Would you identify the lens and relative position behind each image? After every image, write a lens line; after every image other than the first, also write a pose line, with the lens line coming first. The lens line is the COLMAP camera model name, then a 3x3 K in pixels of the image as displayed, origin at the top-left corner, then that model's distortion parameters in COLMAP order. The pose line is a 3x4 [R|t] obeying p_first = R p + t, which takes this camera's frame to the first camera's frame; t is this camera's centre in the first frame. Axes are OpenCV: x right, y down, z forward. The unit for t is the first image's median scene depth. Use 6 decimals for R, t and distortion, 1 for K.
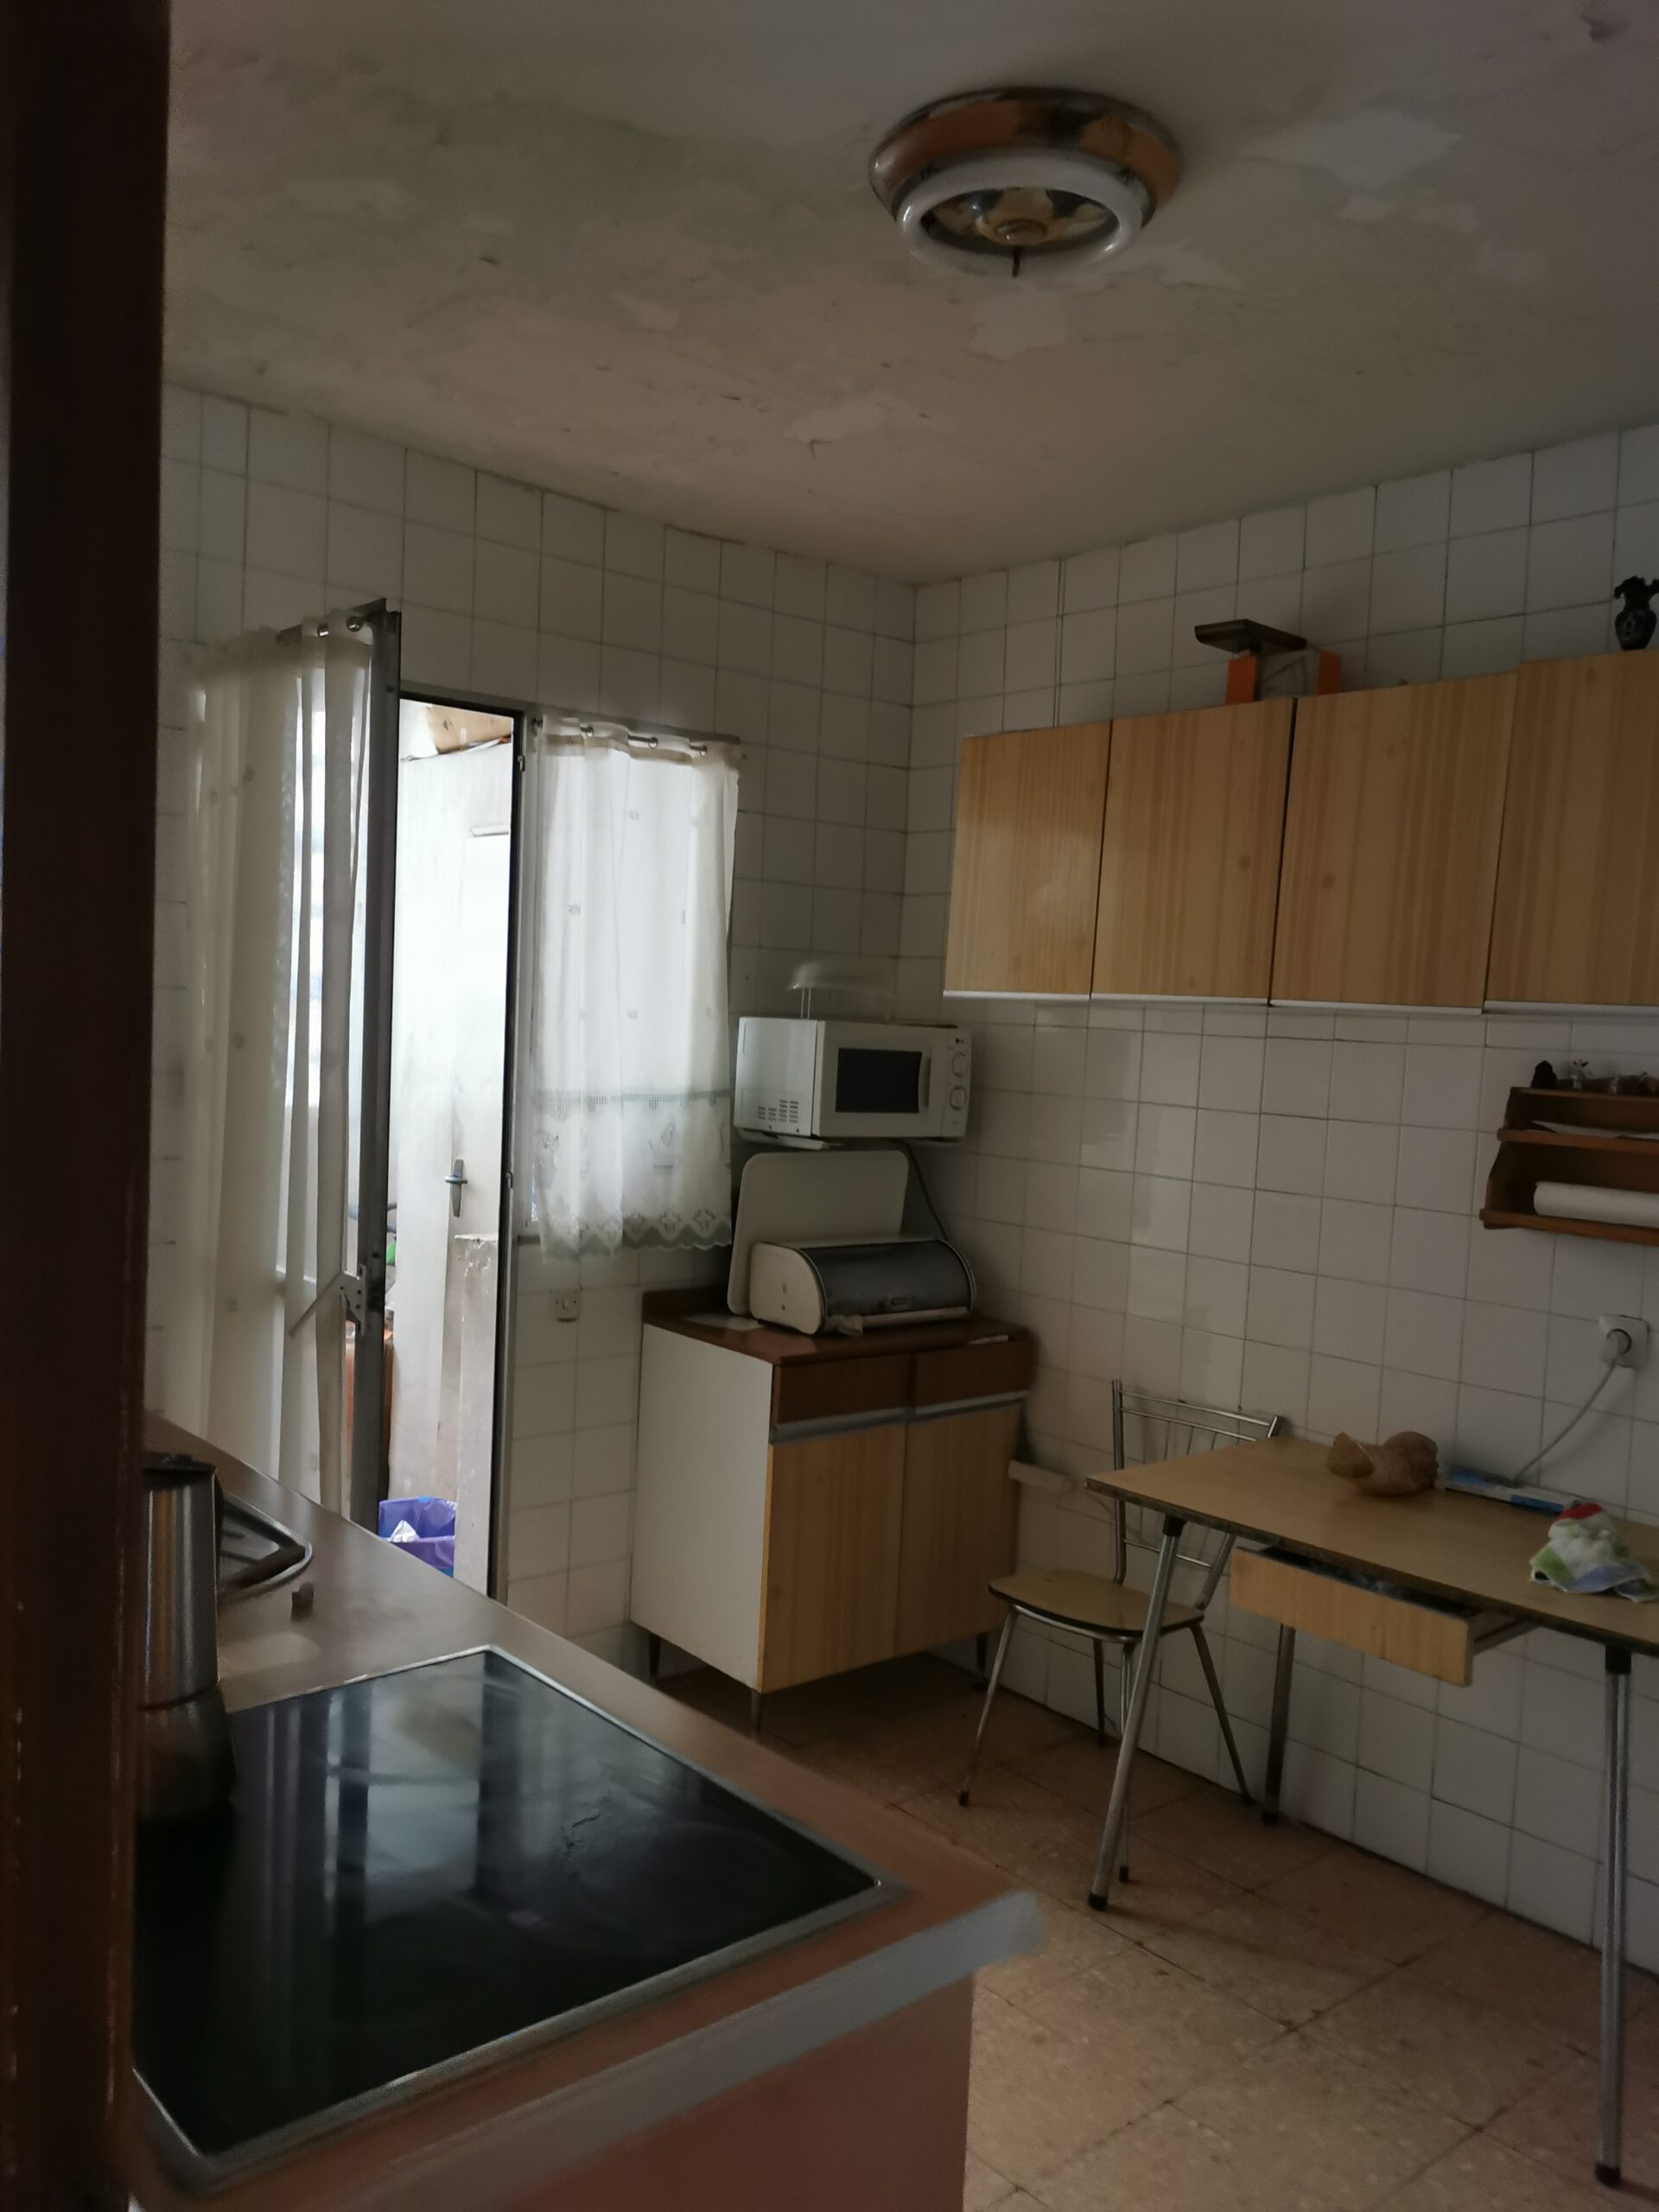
lens RADIAL K [[1714.4, 0, 826.6], [0, 1714.4, 1104.7], [0, 0, 1]] dist [-0.056681, -0.004670]
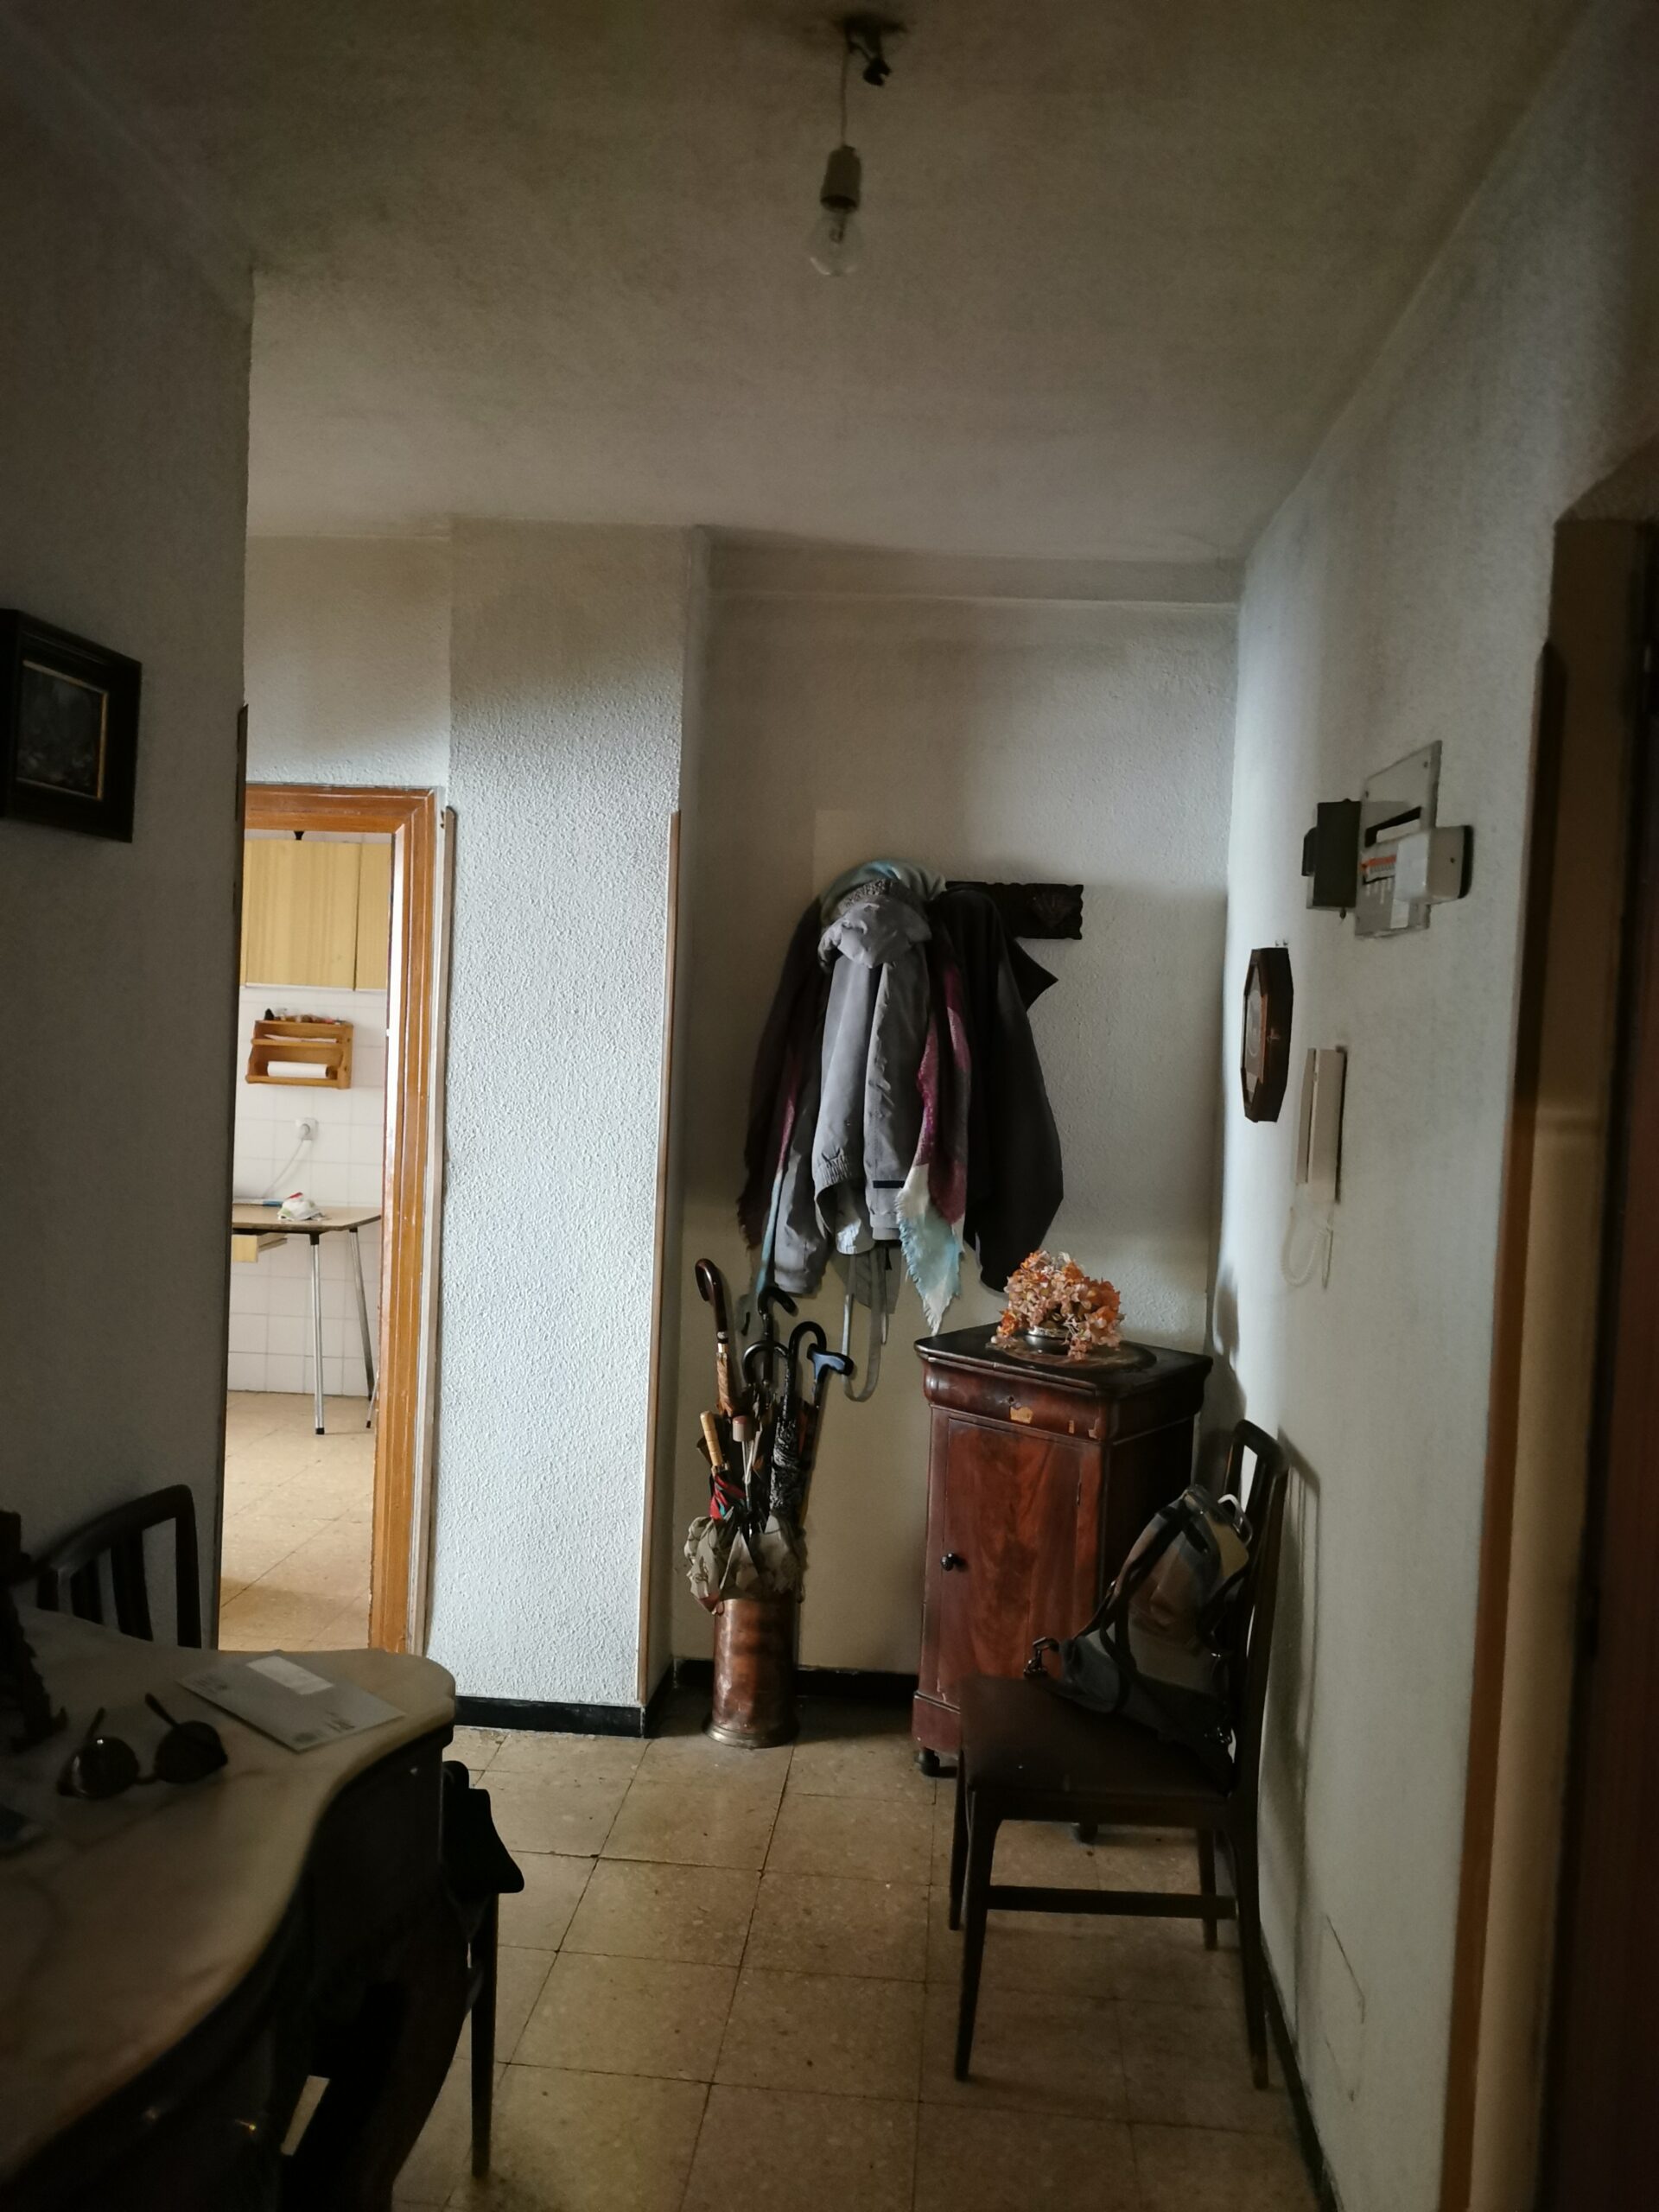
lens RADIAL K [[1714.4, 0, 830.1], [0, 1714.4, 1102.3], [0, 0, 1]] dist [-0.056681, -0.004670]
pose [[0.719490, -0.047506, 0.692876, -0.635749], [0.026195, 0.998804, 0.041280, 0.025175], [-0.694009, -0.011551, 0.719874, -1.191737]]
